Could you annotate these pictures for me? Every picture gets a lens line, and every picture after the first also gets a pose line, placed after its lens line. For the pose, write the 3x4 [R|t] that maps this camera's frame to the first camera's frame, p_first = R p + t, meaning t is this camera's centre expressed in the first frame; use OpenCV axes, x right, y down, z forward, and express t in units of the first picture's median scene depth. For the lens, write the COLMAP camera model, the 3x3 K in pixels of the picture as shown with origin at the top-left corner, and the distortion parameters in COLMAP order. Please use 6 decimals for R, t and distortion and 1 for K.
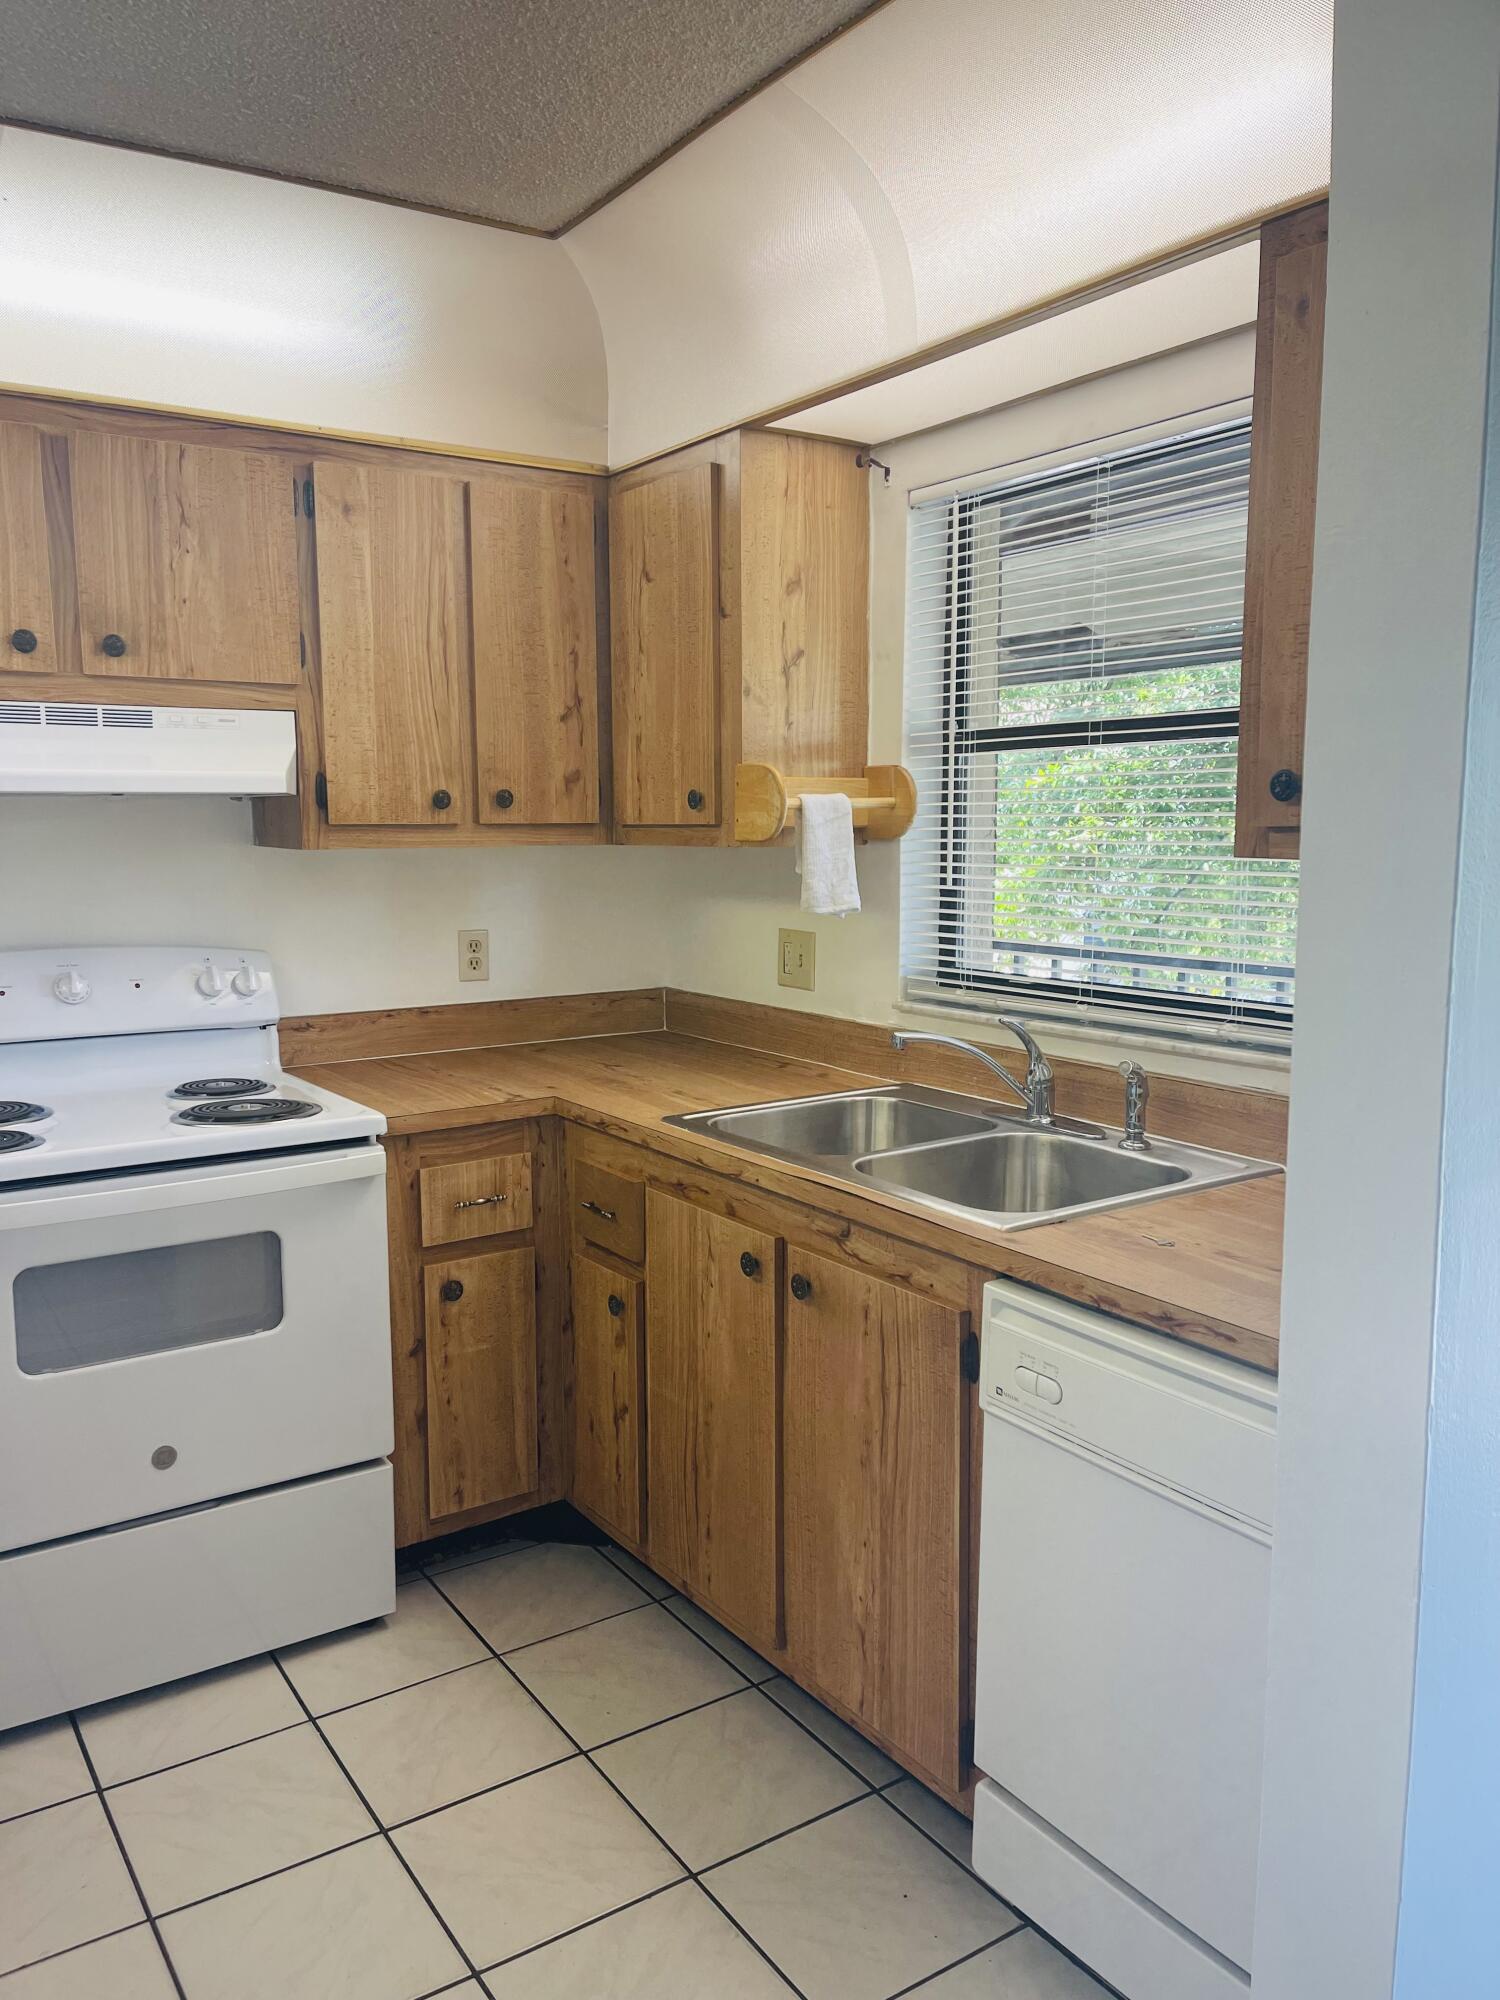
lens RADIAL K [[1510.9, 0, 734.6], [0, 1510.9, 997.4], [0, 0, 1]] dist [0.071374, -0.081718]
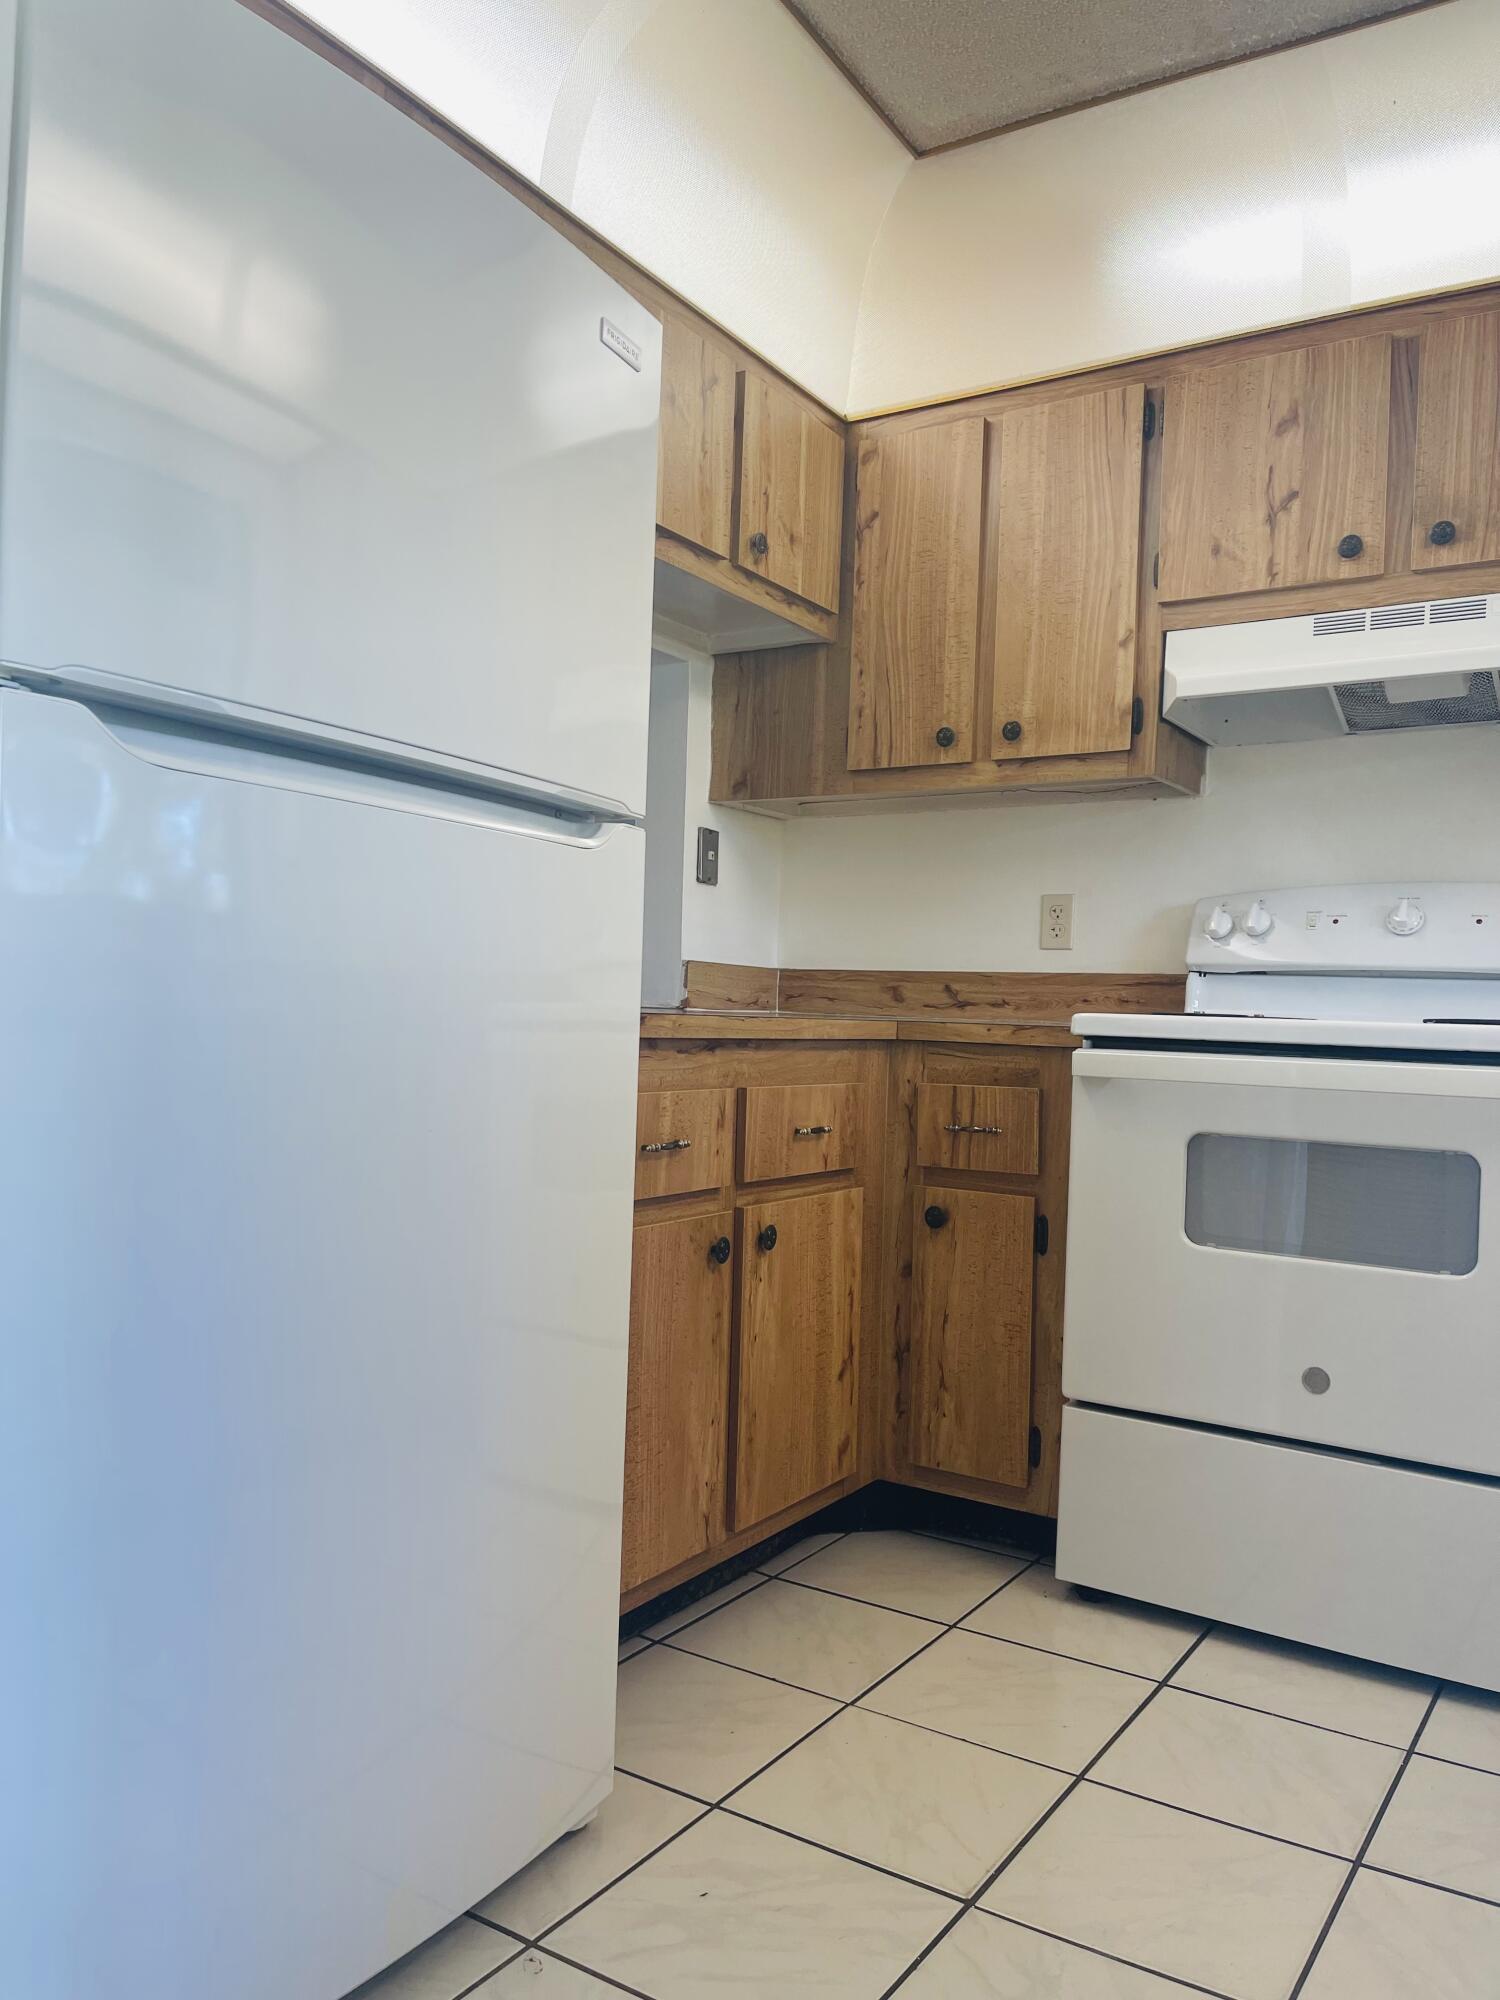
lens RADIAL K [[1510.9, 0, 748.7], [0, 1510.9, 1017.4], [0, 0, 1]] dist [0.071374, -0.081718]
pose [[0.397211, 0.016636, -0.917577, 0.285101], [-0.151661, 0.987278, -0.047753, 0.168183], [0.905109, 0.158129, 0.394680, 0.285000]]
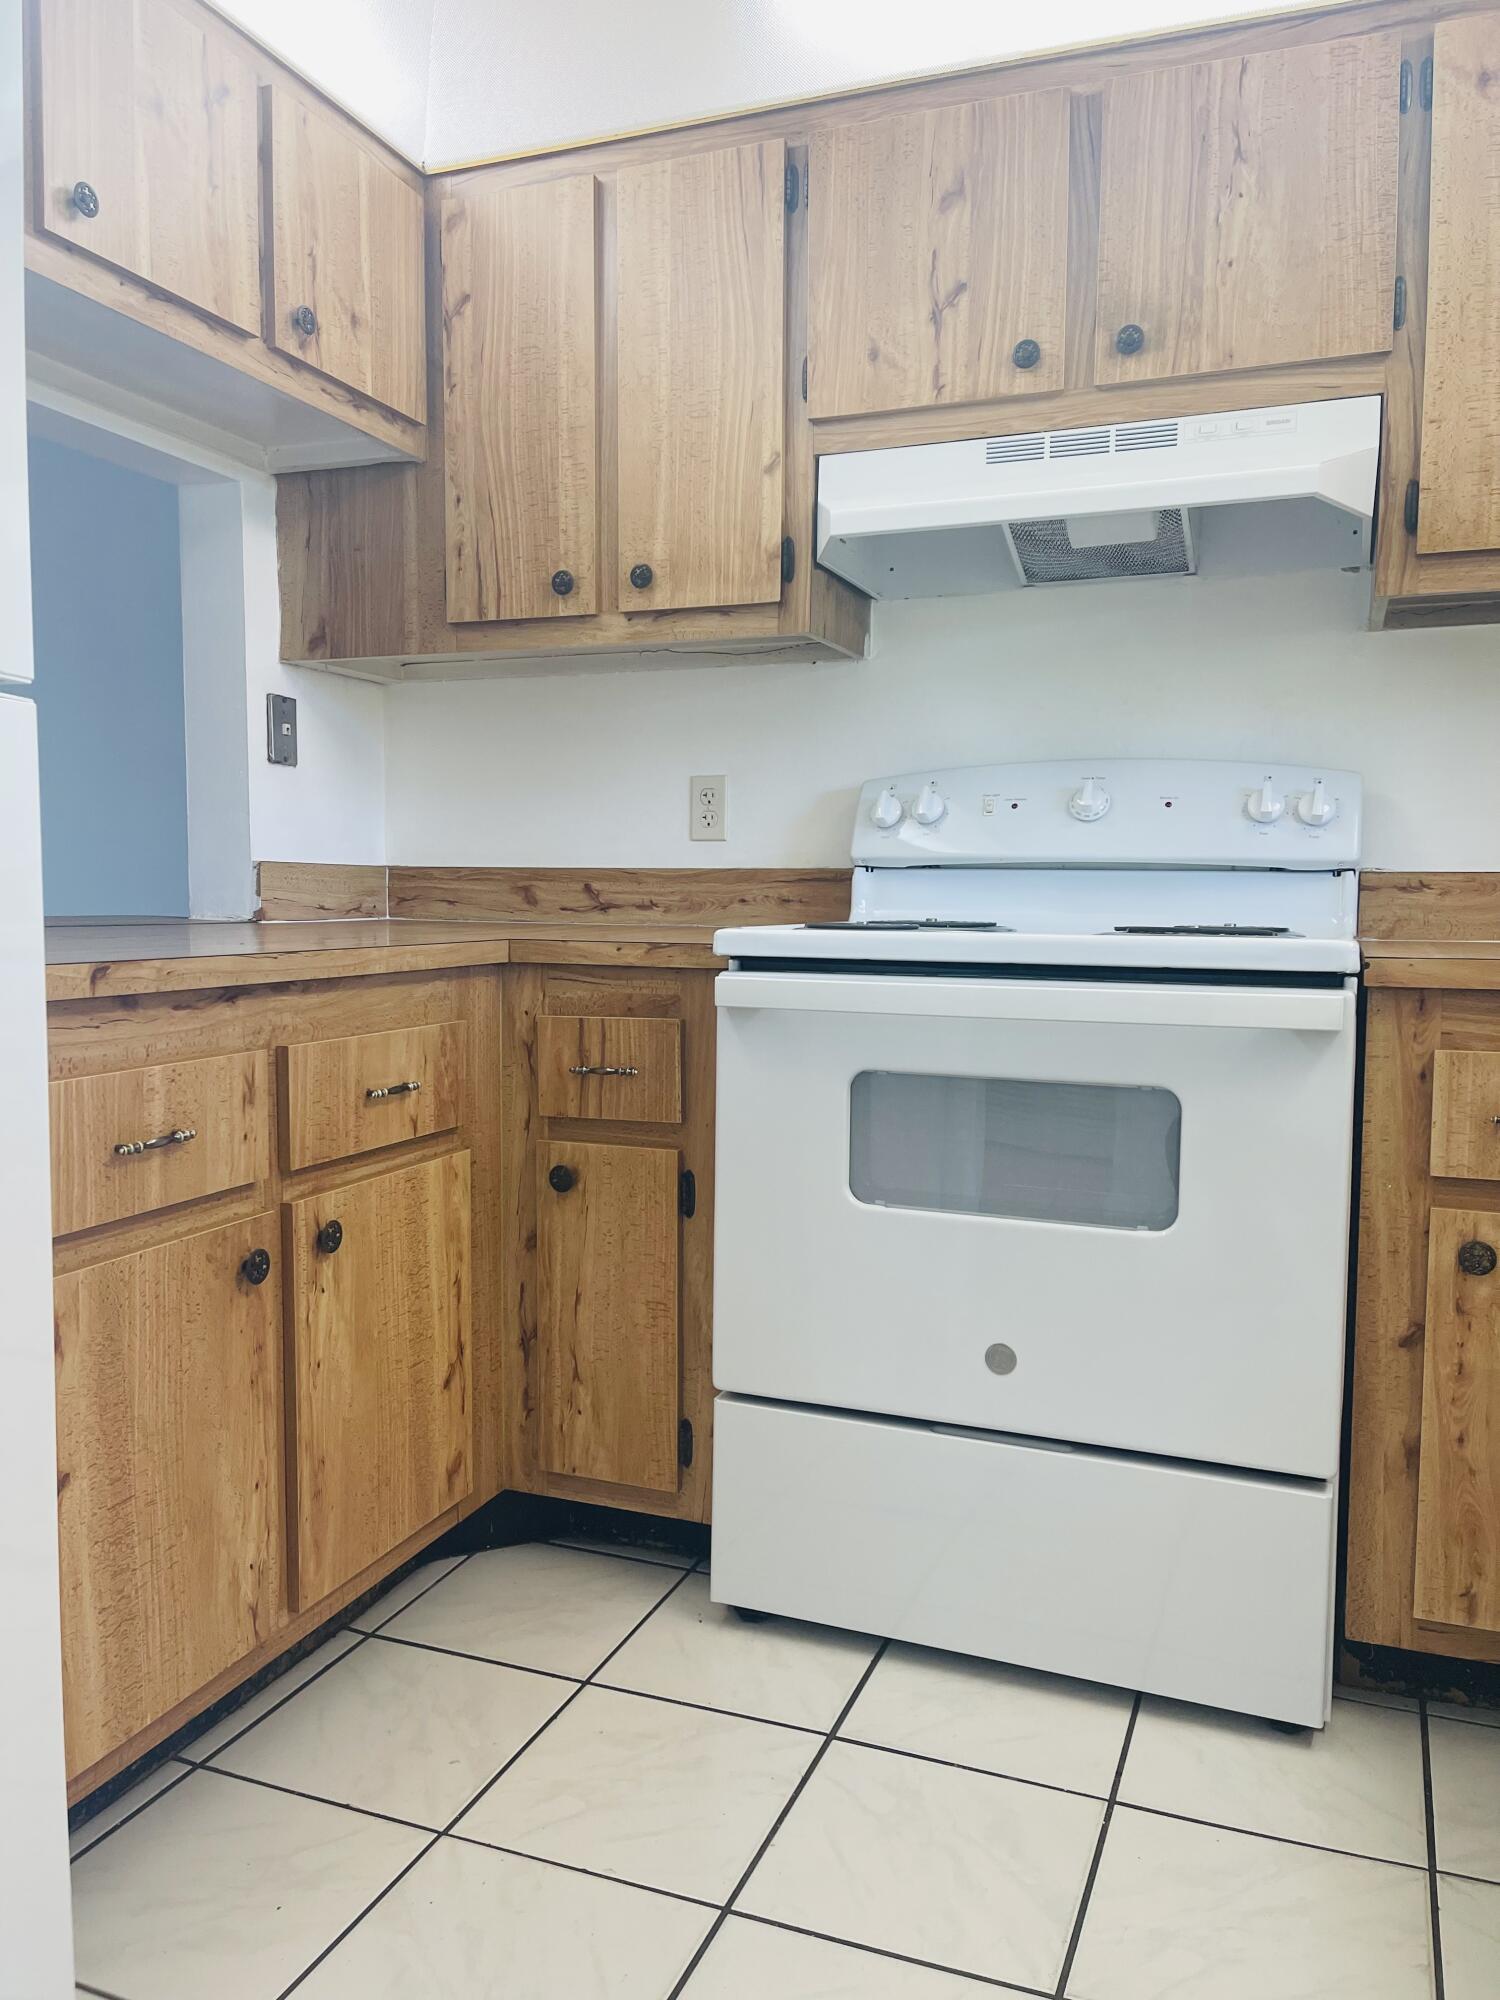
lens RADIAL K [[1510.9, 0, 746.5], [0, 1510.9, 1009.2], [0, 0, 1]] dist [0.071374, -0.081718]
pose [[0.568663, 0.071012, -0.819500, 0.147918], [-0.113304, 0.993532, 0.007469, 0.125395], [0.814730, 0.088606, 0.573031, 0.409631]]
